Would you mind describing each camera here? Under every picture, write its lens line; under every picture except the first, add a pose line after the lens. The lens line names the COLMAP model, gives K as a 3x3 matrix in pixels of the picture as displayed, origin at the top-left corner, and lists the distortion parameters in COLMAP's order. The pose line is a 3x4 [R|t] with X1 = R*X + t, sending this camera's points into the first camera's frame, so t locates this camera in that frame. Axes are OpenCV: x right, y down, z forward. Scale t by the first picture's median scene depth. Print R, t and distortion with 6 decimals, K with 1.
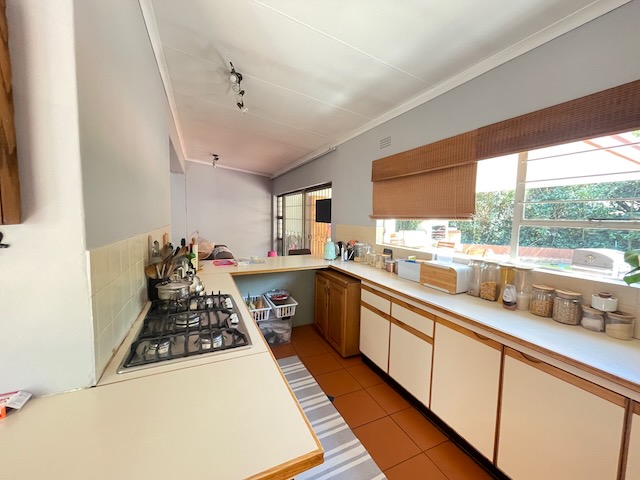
lens RADIAL K [[259.0, 0, 318.8], [0, 259.0, 239.2], [0, 0, 1]] dist [0.000233, -0.000079]
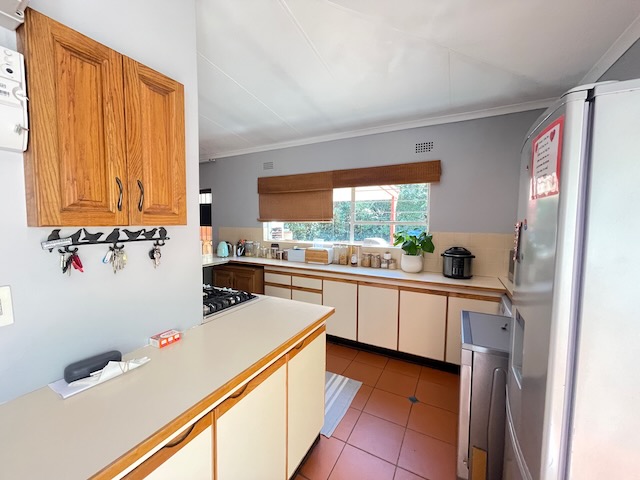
lens RADIAL K [[259.0, 0, 319.2], [0, 259.0, 239.5], [0, 0, 1]] dist [0.000233, -0.000079]
pose [[0.791002, -0.048714, 0.609871, -0.422769], [0.056086, 0.998401, 0.007004, 0.022345], [-0.609238, 0.028666, 0.792469, -0.255115]]
